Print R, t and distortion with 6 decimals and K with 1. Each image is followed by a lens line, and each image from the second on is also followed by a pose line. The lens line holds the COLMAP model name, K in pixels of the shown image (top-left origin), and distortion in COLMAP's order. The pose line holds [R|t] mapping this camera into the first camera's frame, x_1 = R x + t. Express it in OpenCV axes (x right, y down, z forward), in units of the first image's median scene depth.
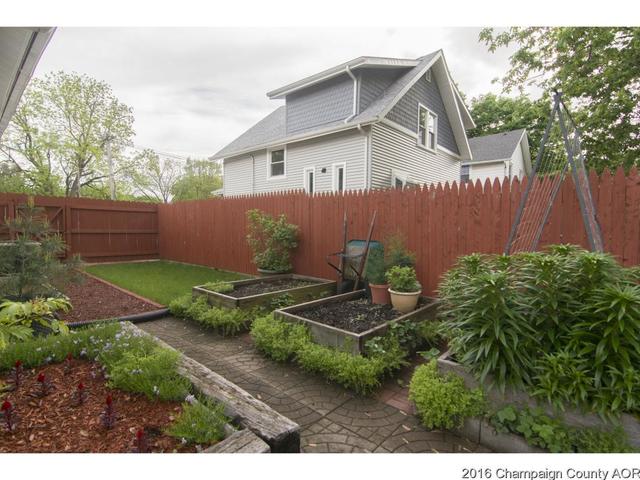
lens RADIAL K [[320.2, 0, 345.6], [0, 320.2, 239.1], [0, 0, 1]] dist [-0.001060, 0.000099]
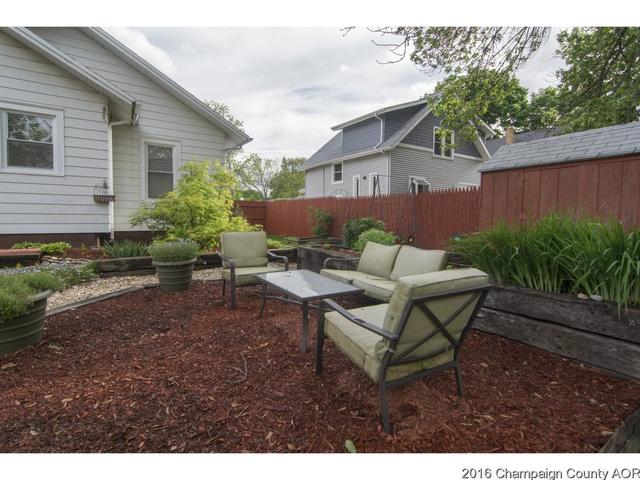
lens RADIAL K [[330.4, 0, 345.0], [0, 330.4, 236.9], [0, 0, 1]] dist [0.002301, 0.001056]
pose [[0.962846, 0.013294, -0.269725, 0.241535], [-0.008191, 0.999766, 0.020035, 0.030289], [0.269928, -0.017081, 0.962729, -0.485206]]
